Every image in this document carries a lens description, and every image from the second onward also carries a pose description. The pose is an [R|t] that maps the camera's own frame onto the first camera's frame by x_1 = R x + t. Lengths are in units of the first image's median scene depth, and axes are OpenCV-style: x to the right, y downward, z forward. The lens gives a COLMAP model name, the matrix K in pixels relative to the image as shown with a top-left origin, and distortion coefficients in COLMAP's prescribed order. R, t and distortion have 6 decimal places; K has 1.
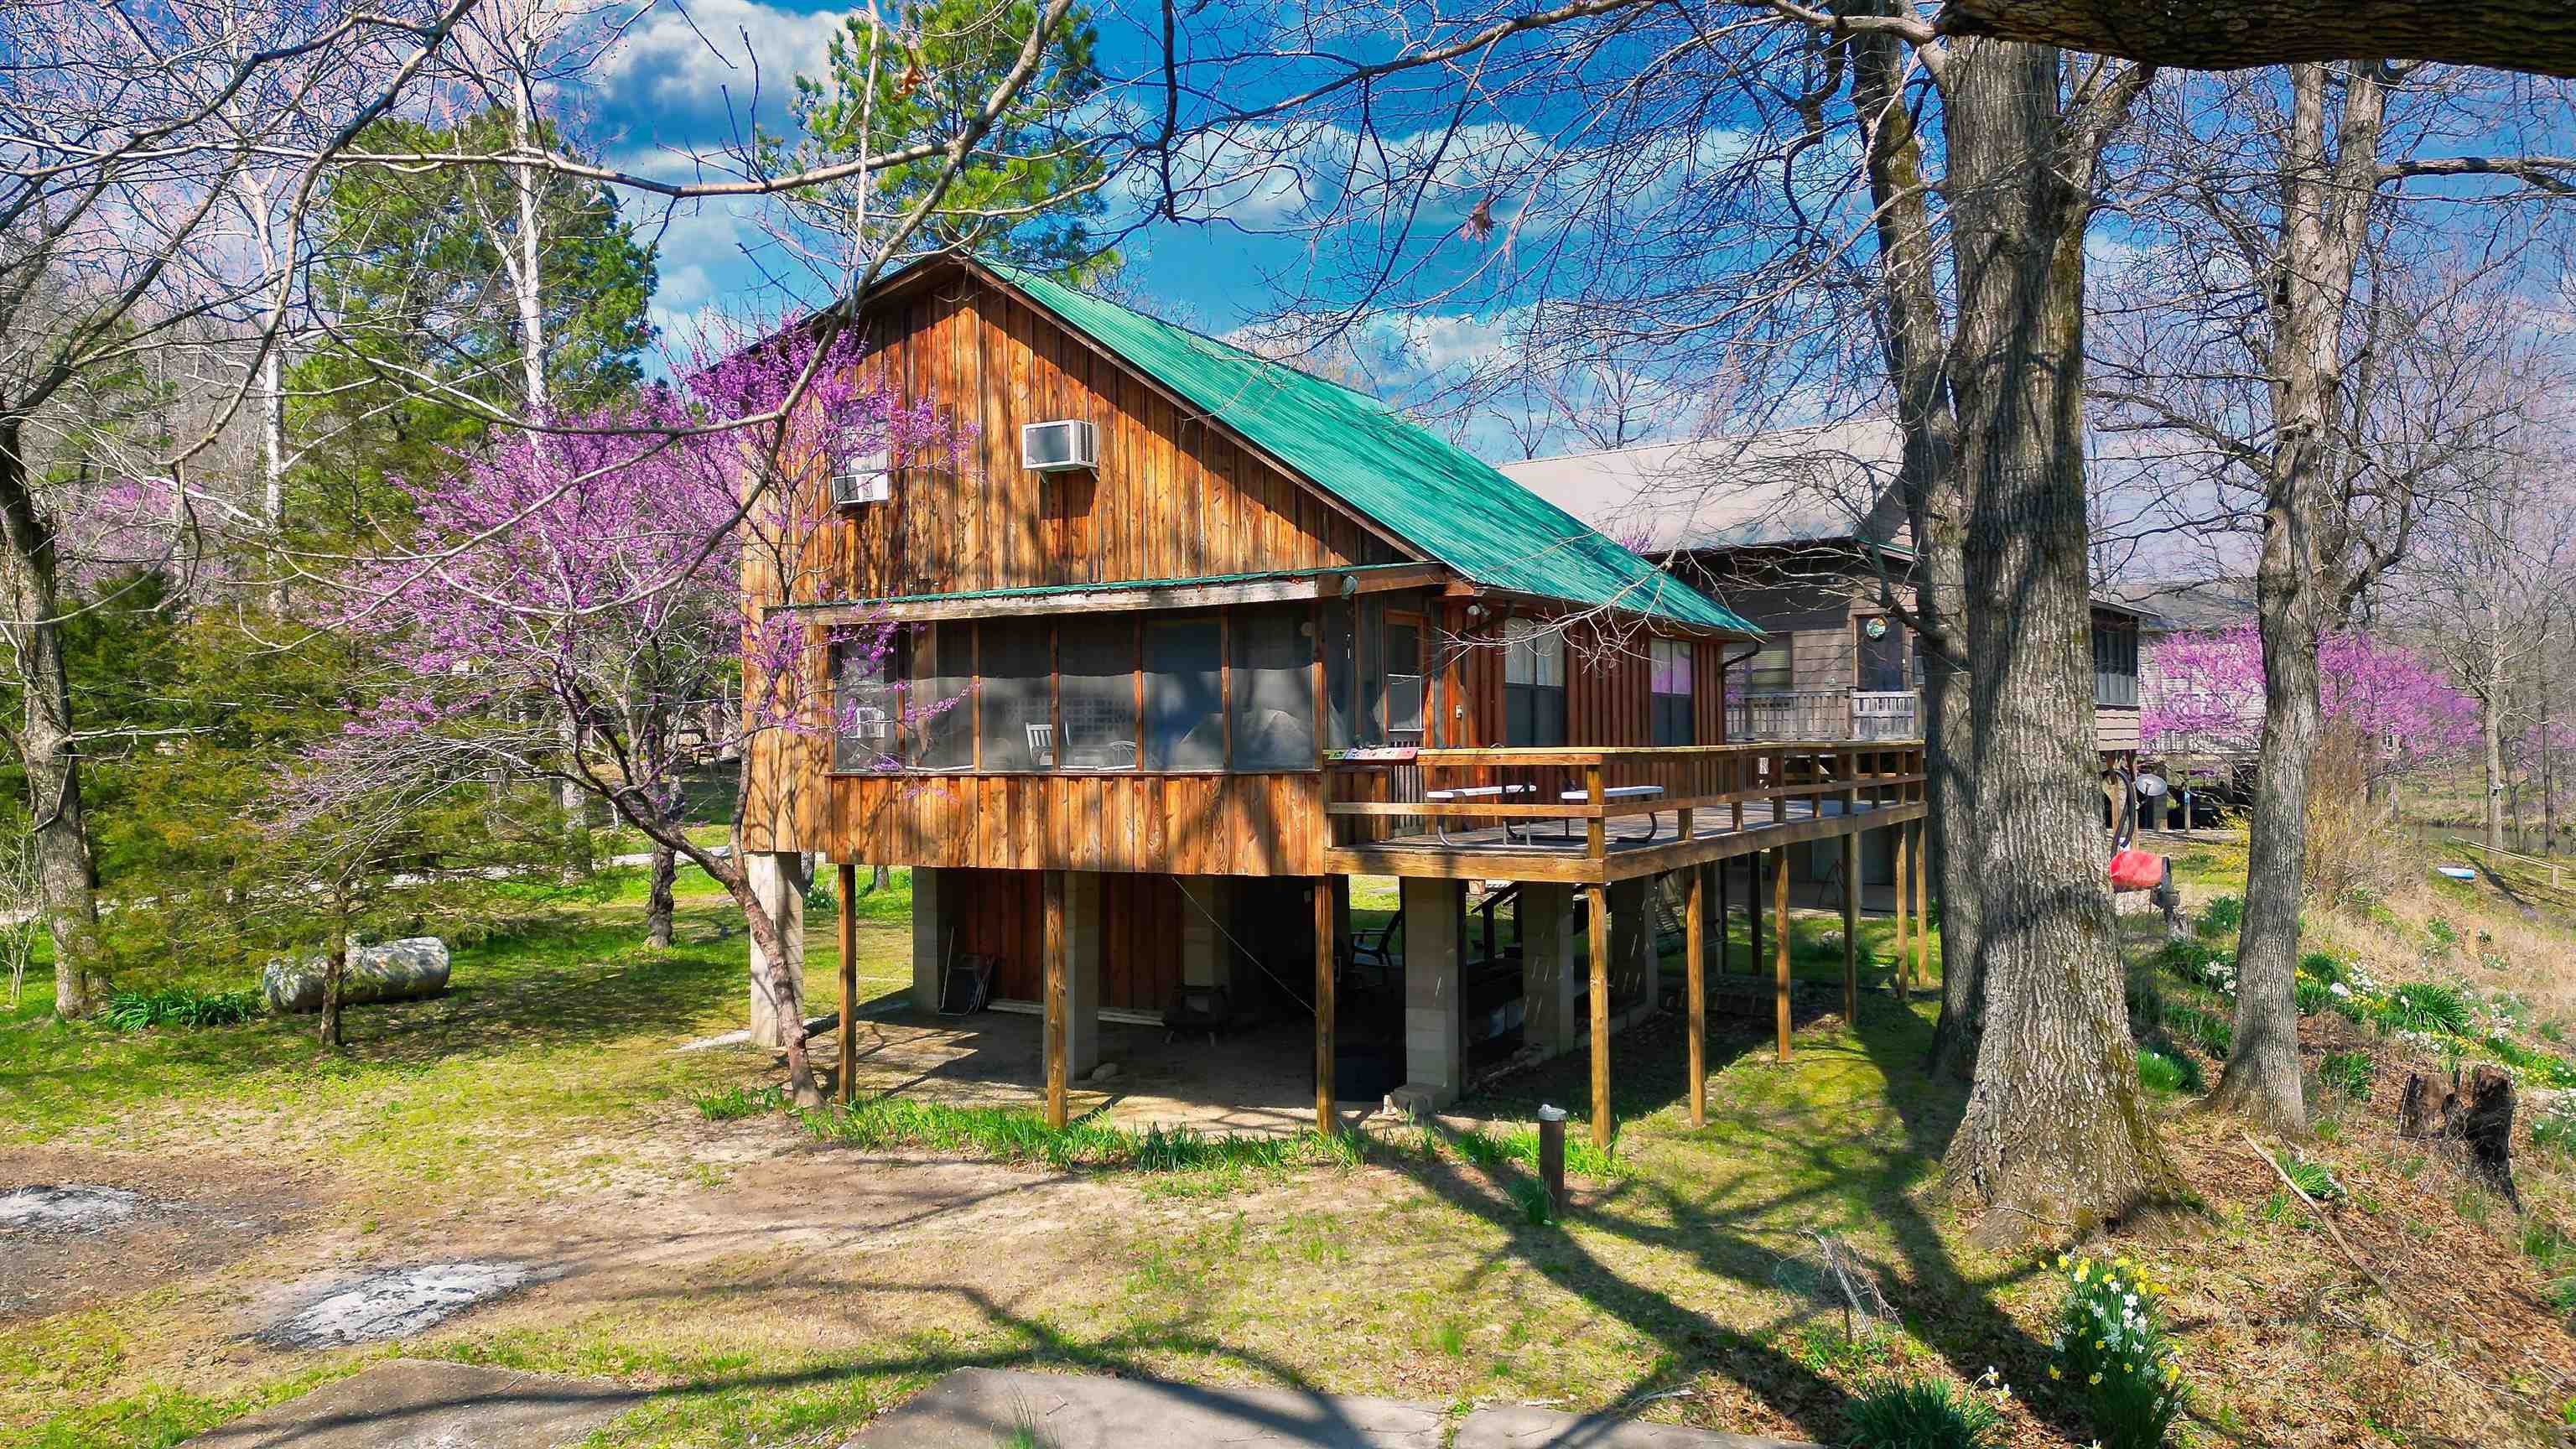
lens RADIAL K [[1818.1, 0, 1288.0], [0, 1818.1, 724.5], [0, 0, 1]] dist [-0.001265, -0.002432]
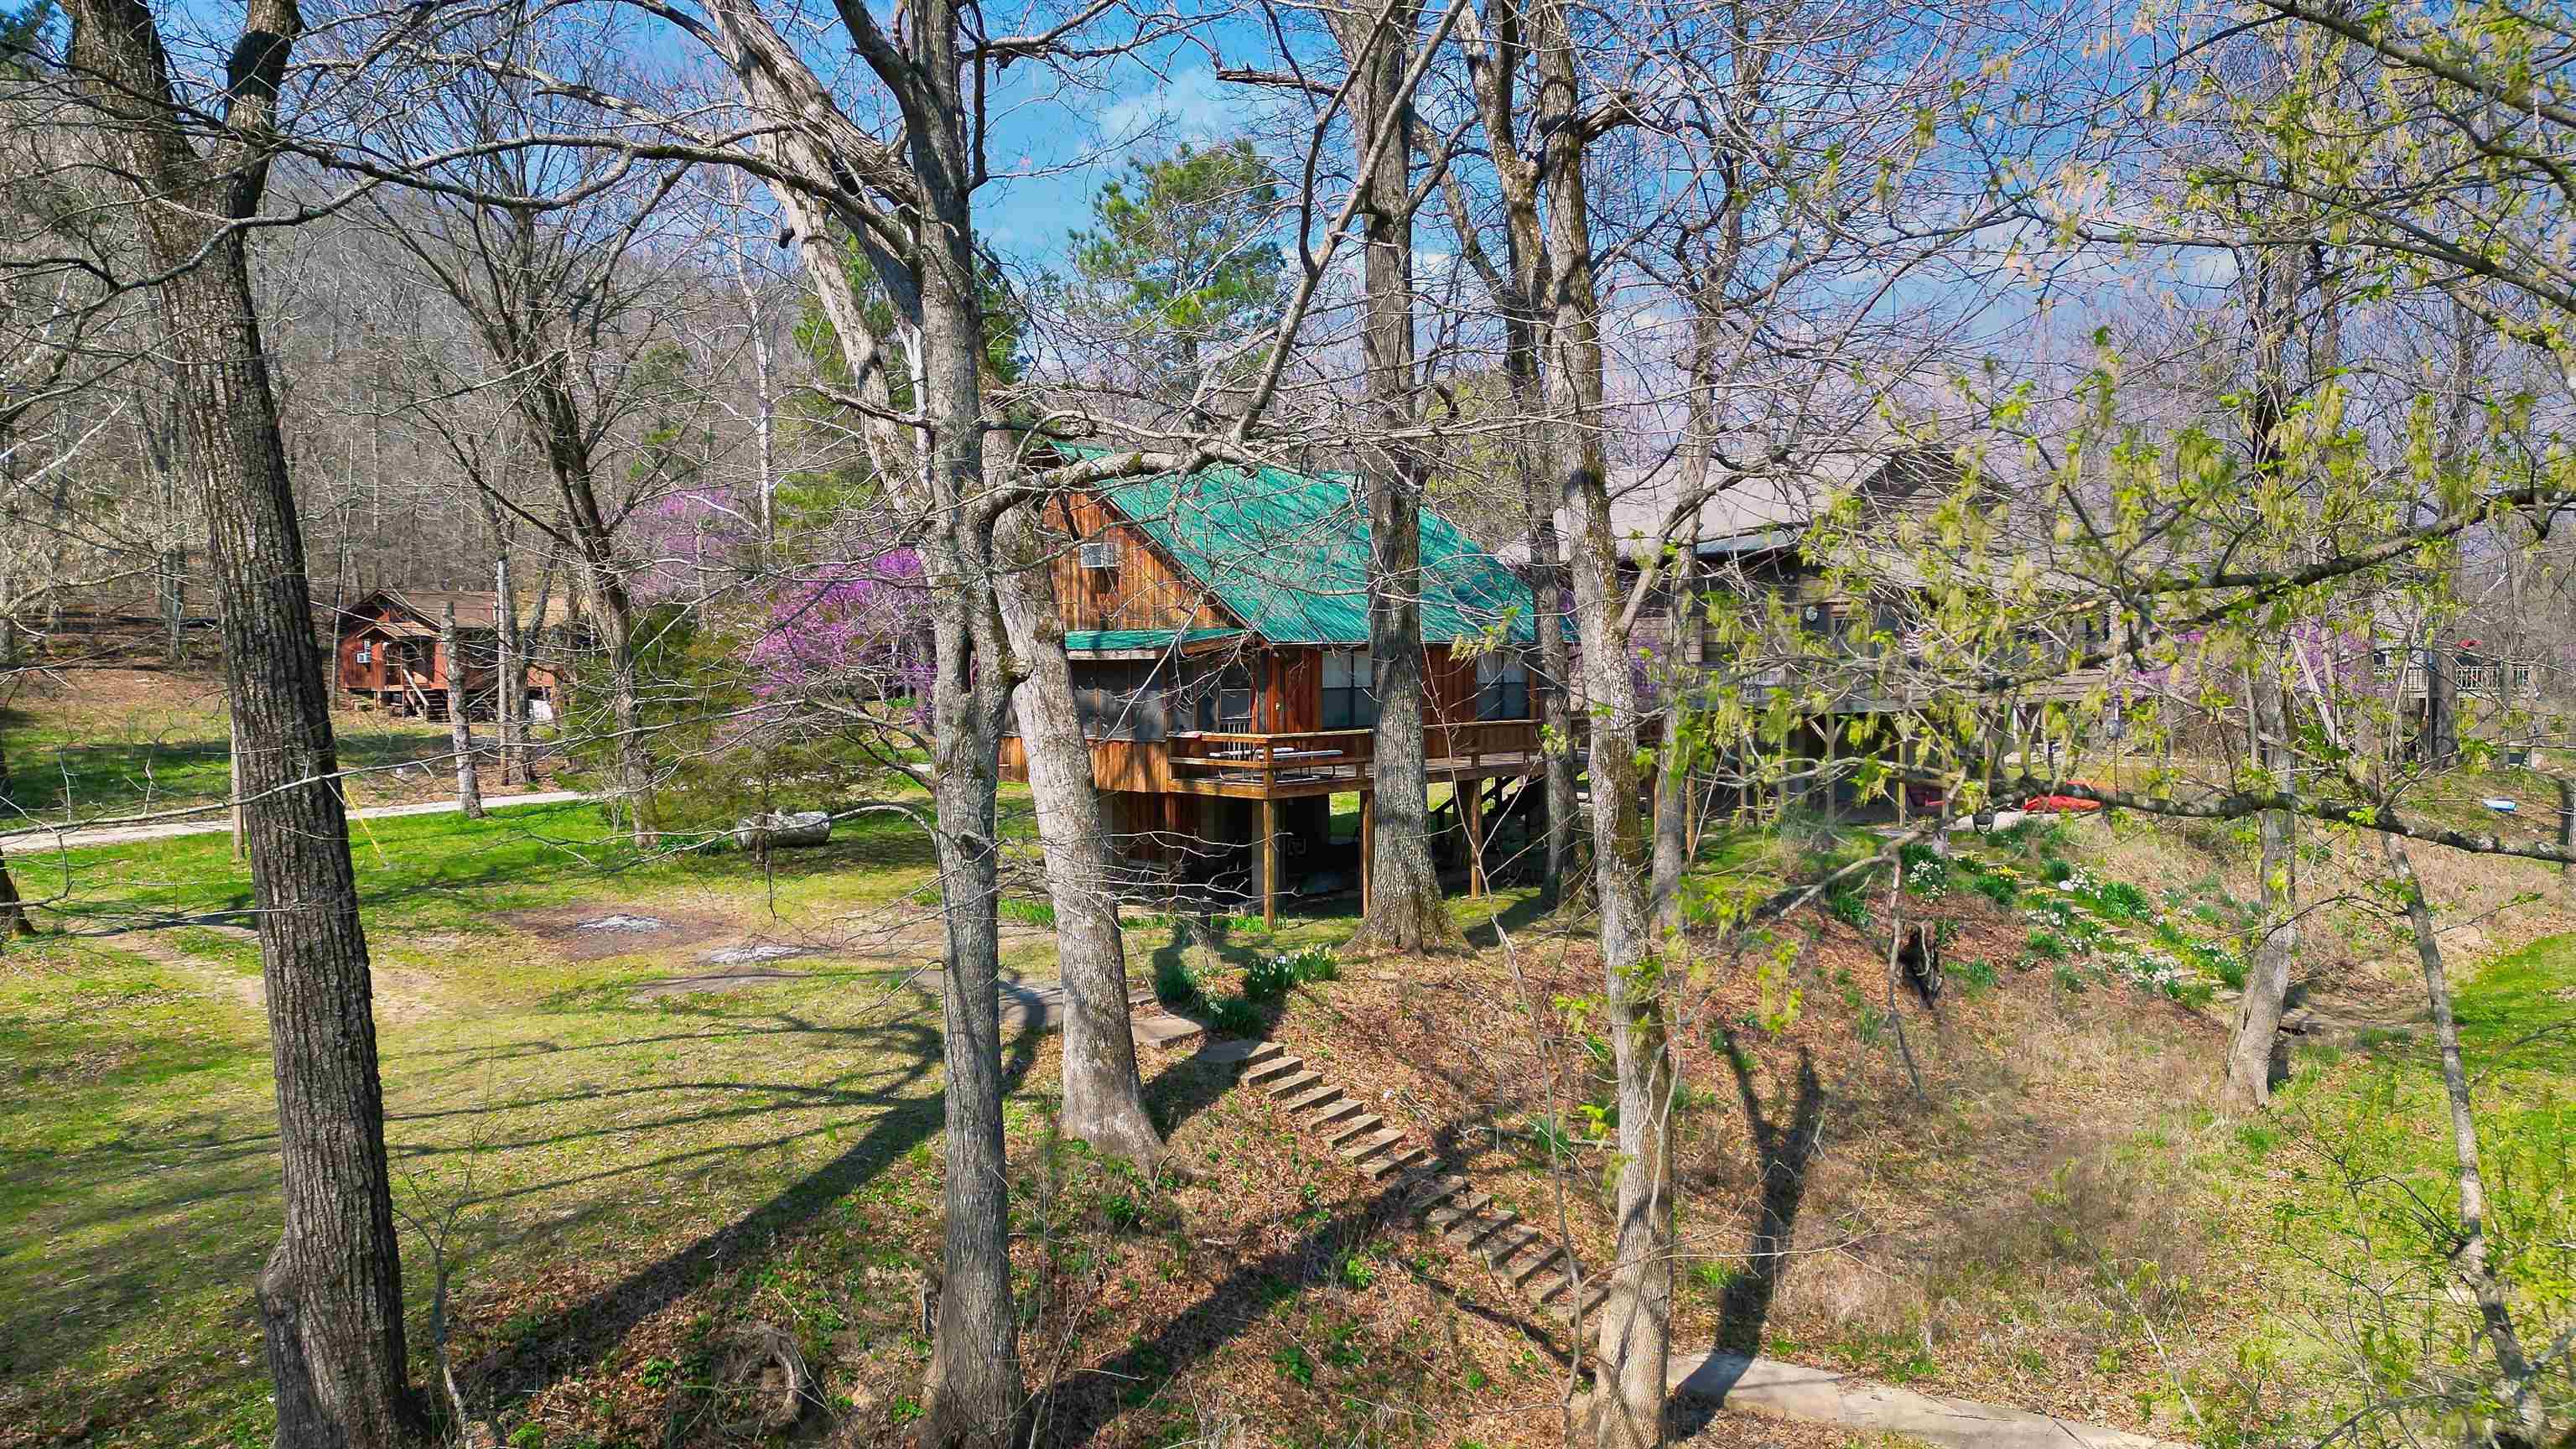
lens RADIAL K [[1818.1, 0, 1288.0], [0, 1818.1, 724.5], [0, 0, 1]] dist [-0.001265, -0.002432]
pose [[0.965777, 0.009069, -0.259216, 0.544537], [0.007987, 0.997875, 0.064670, -0.100418], [0.259251, -0.064527, 0.963652, -0.748214]]
